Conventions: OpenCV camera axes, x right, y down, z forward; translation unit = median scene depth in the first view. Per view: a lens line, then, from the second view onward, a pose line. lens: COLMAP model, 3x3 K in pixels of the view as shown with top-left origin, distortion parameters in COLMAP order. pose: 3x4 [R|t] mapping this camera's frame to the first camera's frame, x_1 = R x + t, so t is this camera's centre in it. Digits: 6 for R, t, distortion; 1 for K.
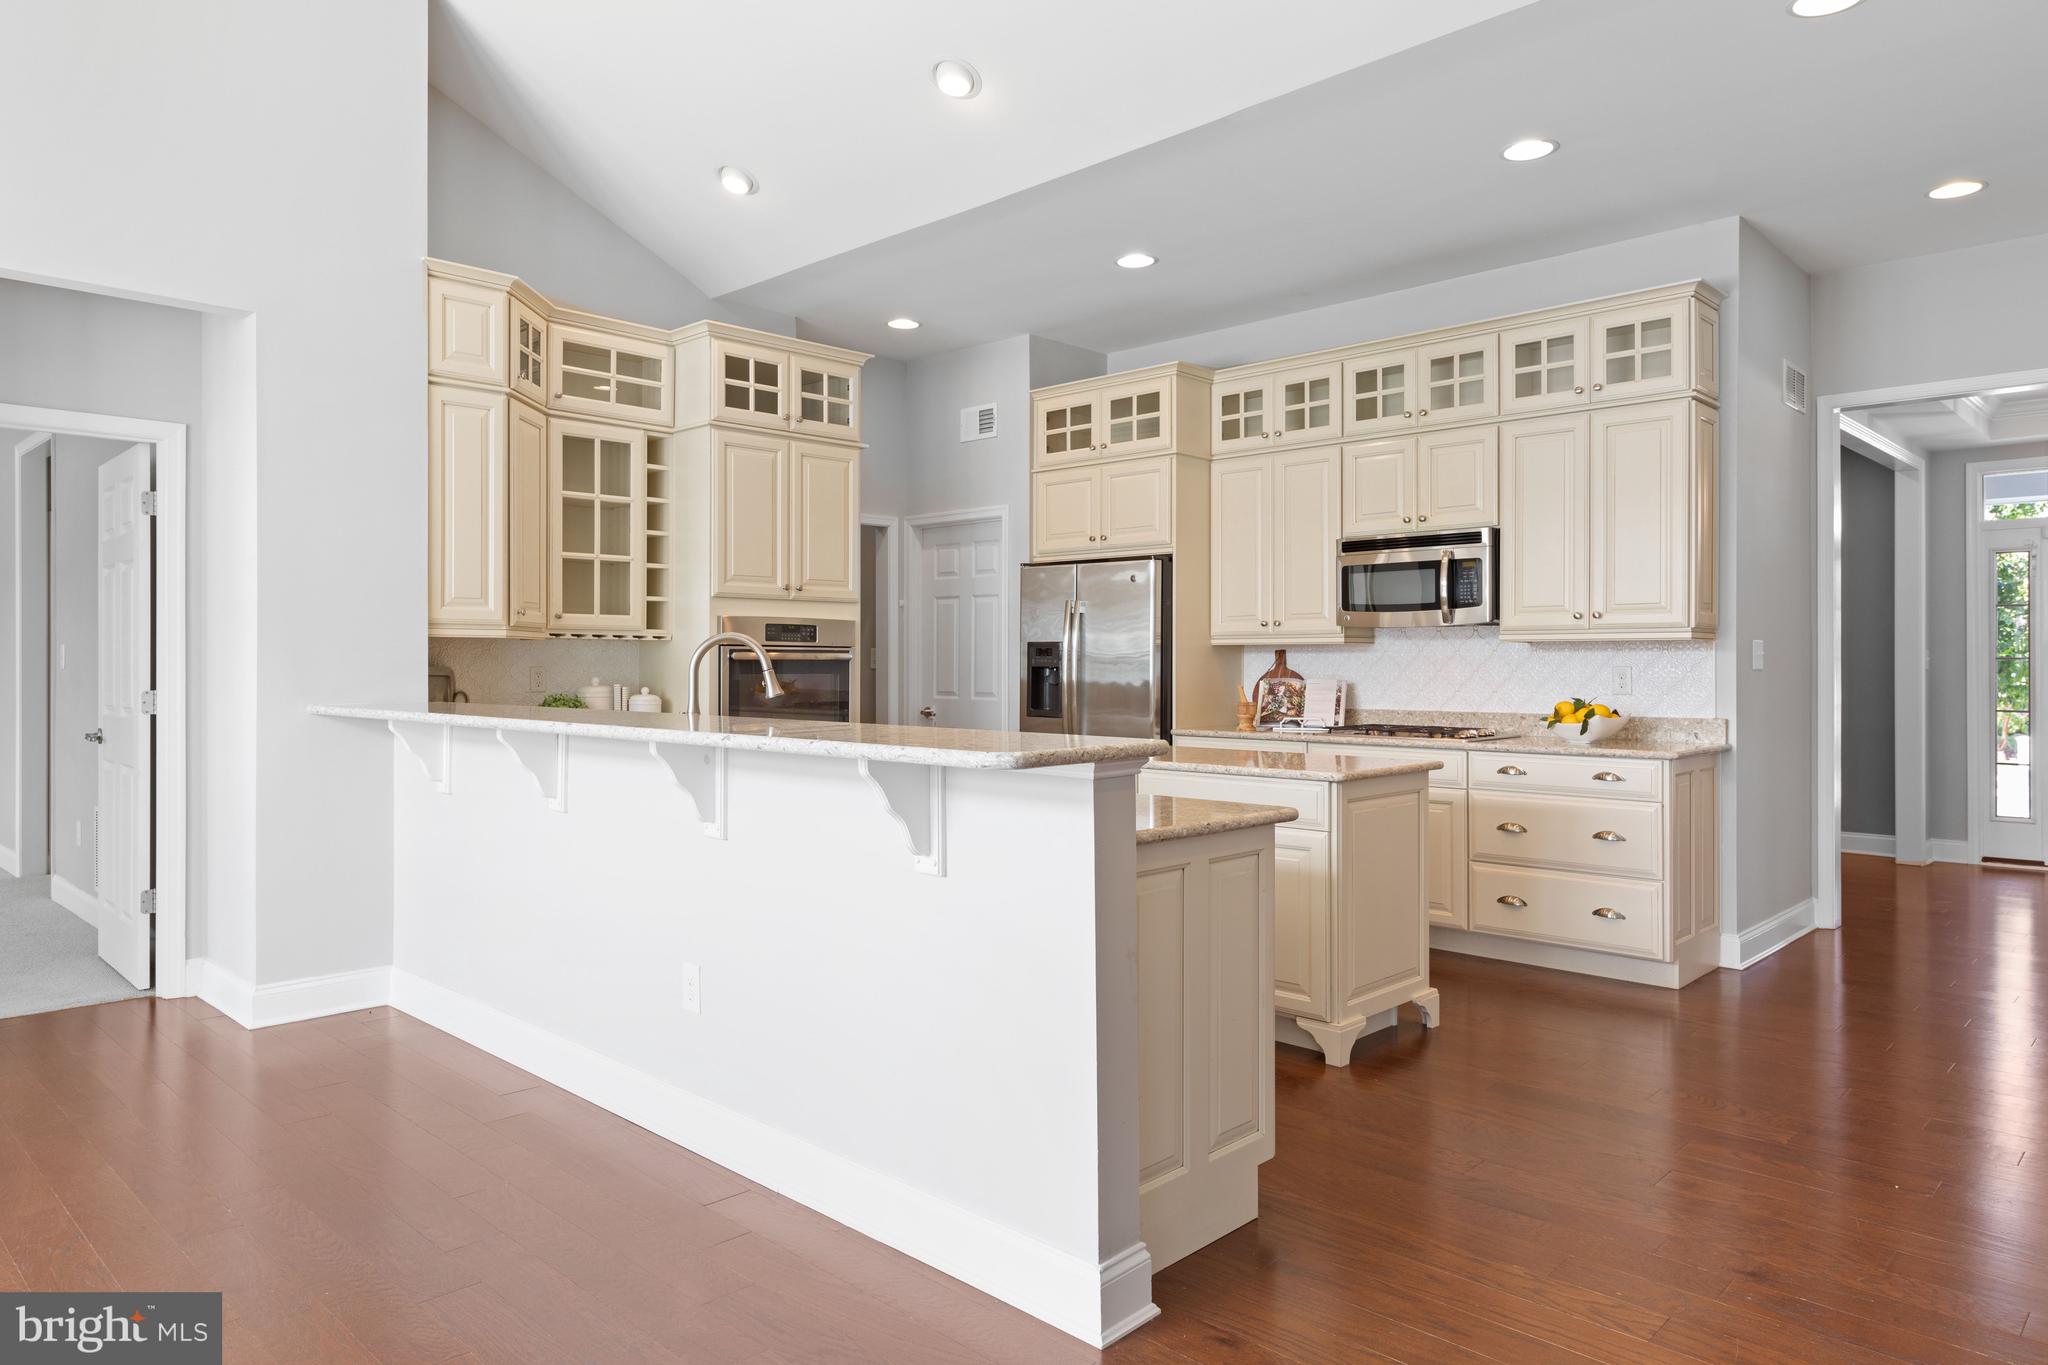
lens RADIAL K [[1310.5, 0, 1020.9], [0, 1310.5, 671.3], [0, 0, 1]] dist [-0.007670, 0.002857]
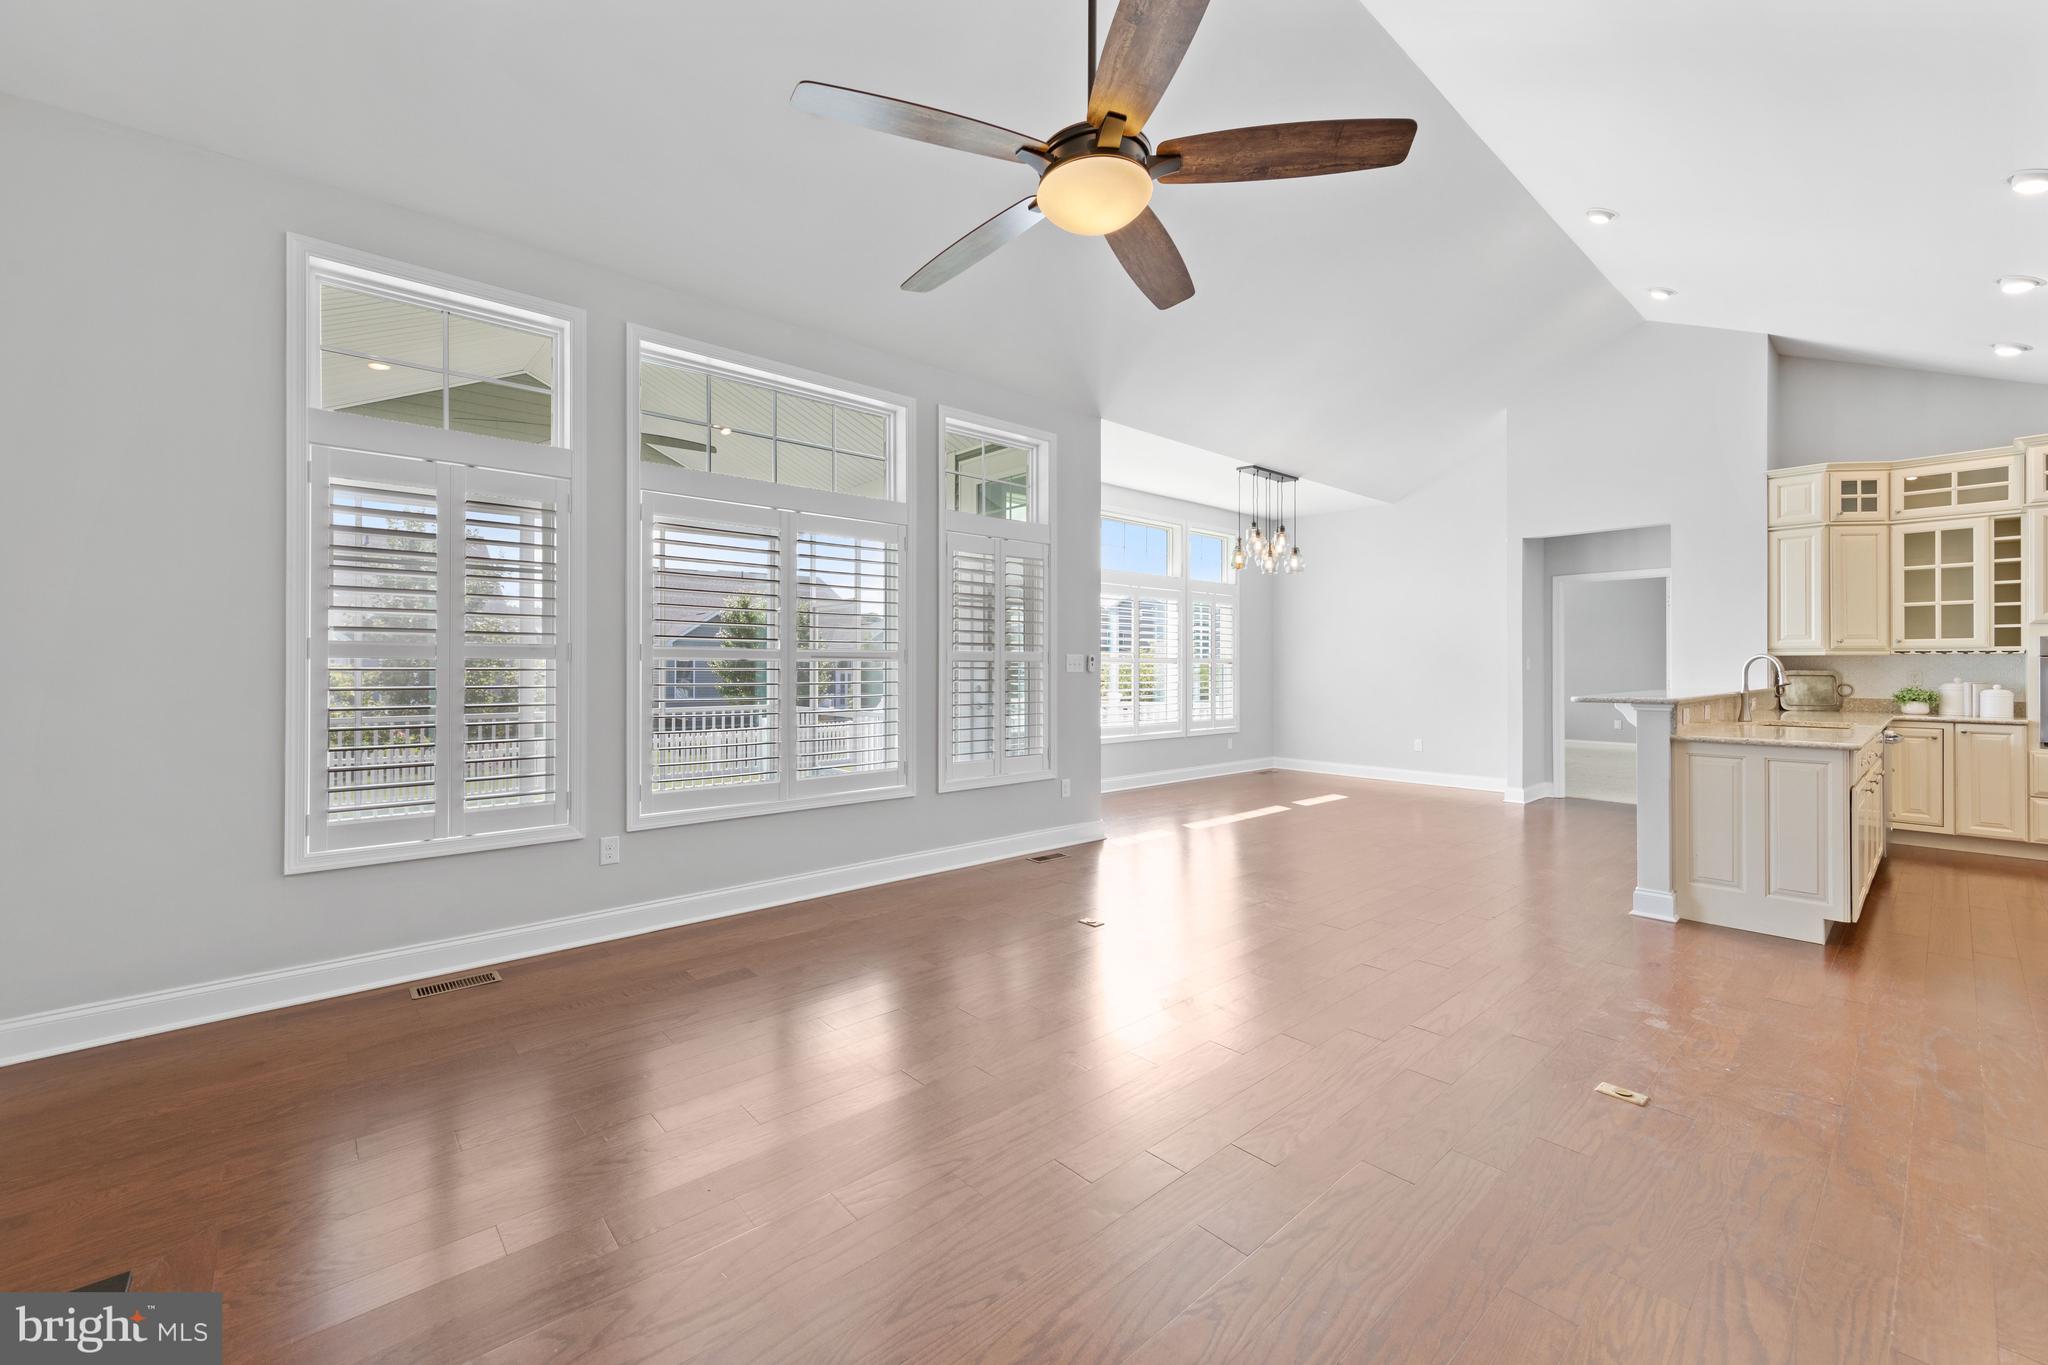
lens RADIAL K [[800.9, 0, 1011.7], [0, 800.9, 660.8], [0, 0, 1]] dist [0.003050, -0.000256]
pose [[-0.087552, -0.011546, -0.996093, 0.765722], [-0.006196, 0.999920, -0.011045, 0.001799], [0.996141, 0.005205, -0.087617, -0.055135]]
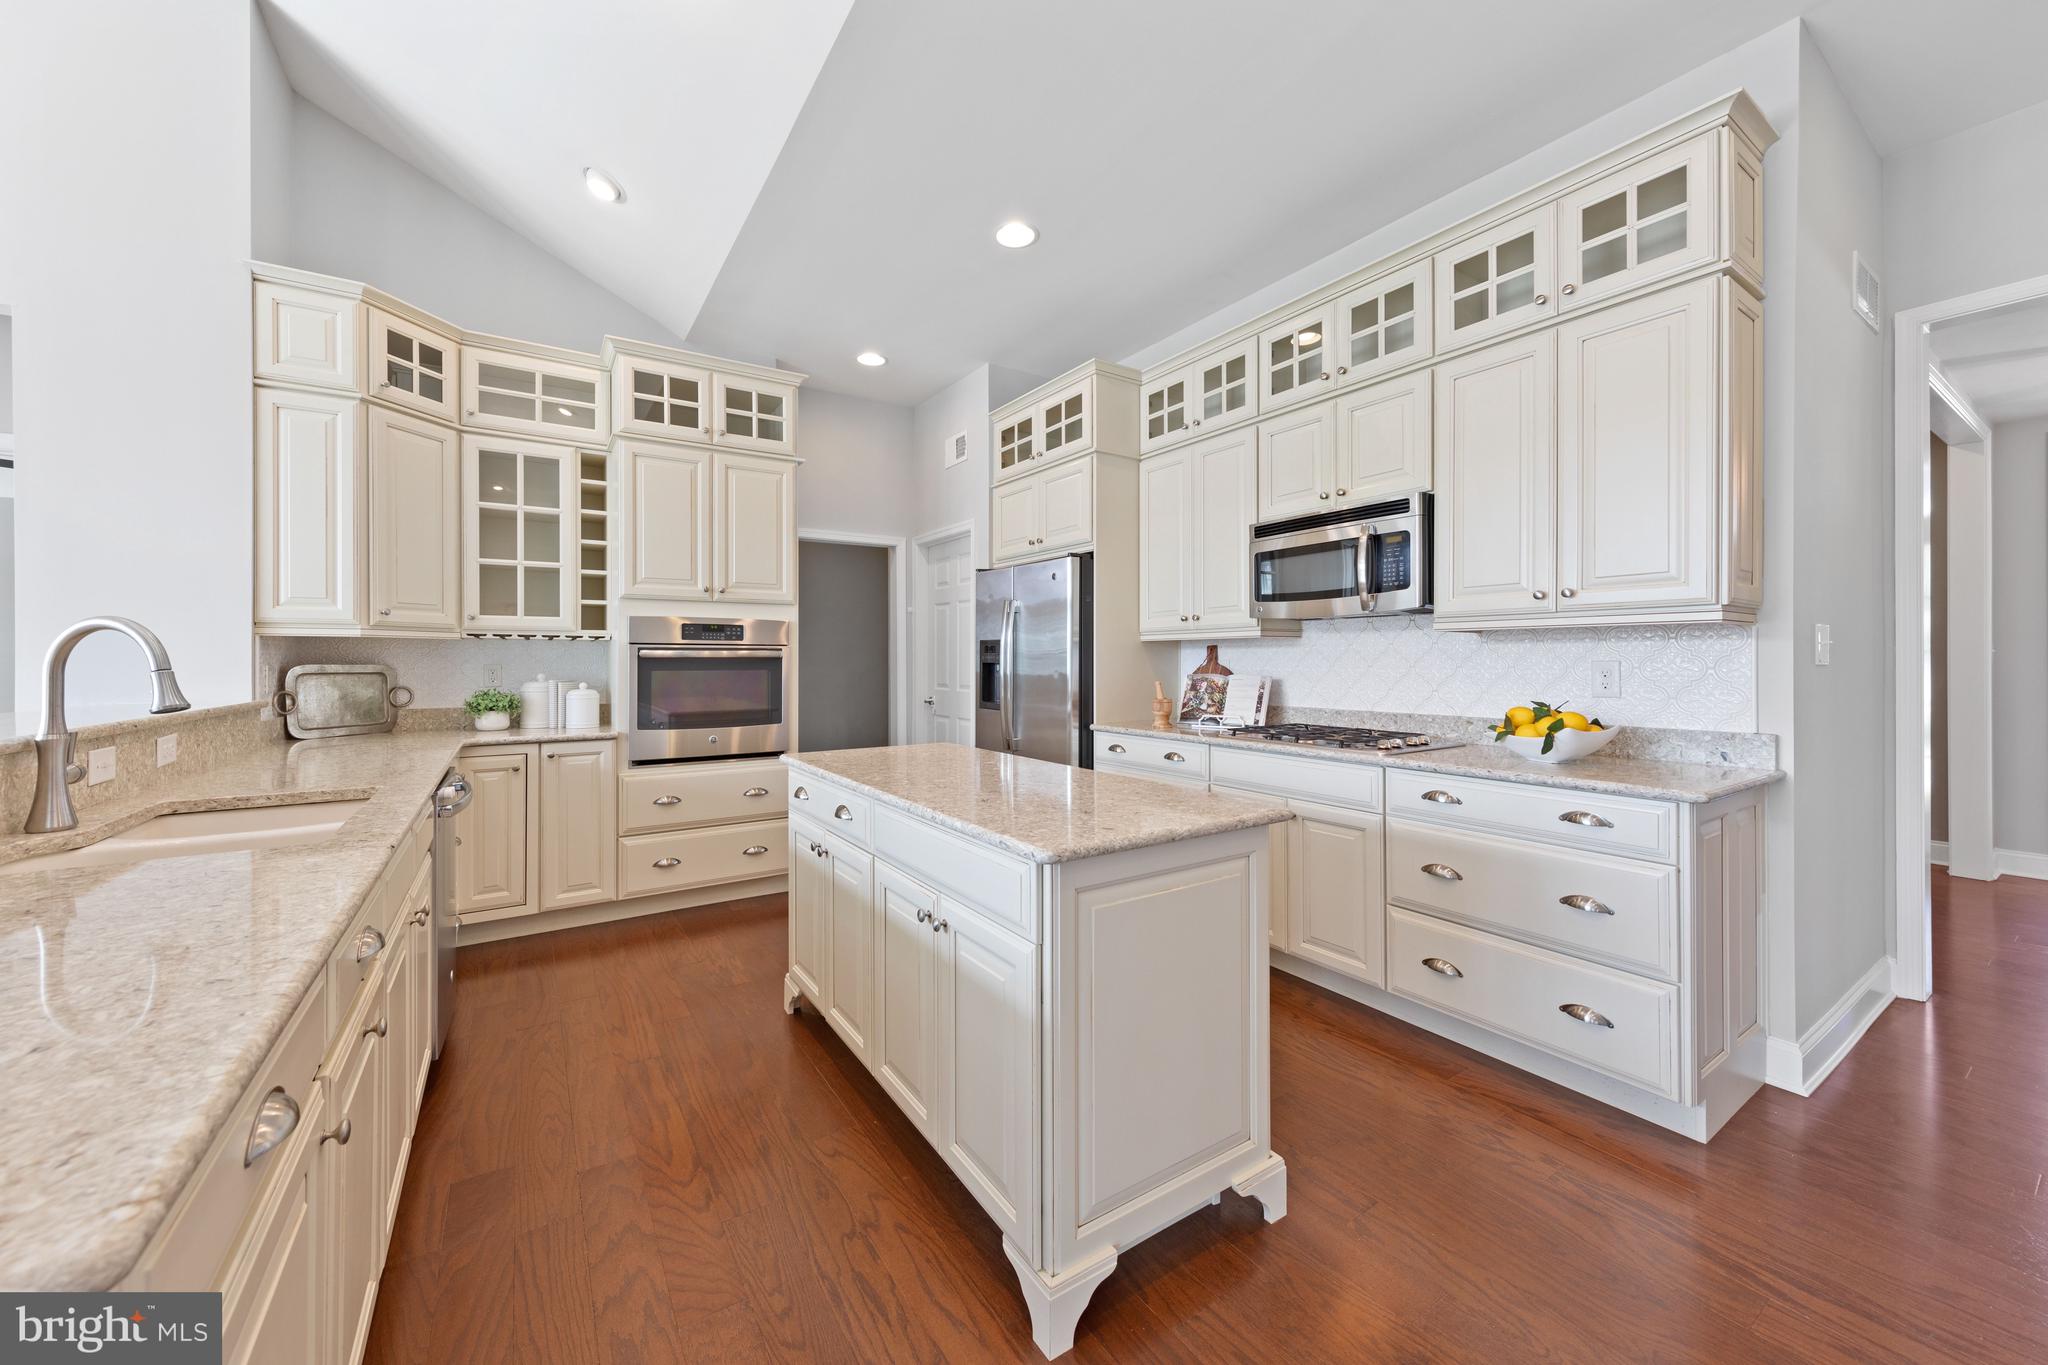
lens RADIAL K [[759.9, 0, 1012.9], [0, 759.9, 665.8], [0, 0, 1]] dist [0.003561, -0.000699]
pose [[0.974673, -0.001947, -0.223627, 0.214912], [0.002460, 0.999995, 0.002016, -0.002639], [0.223622, -0.002515, 0.974673, 0.475095]]
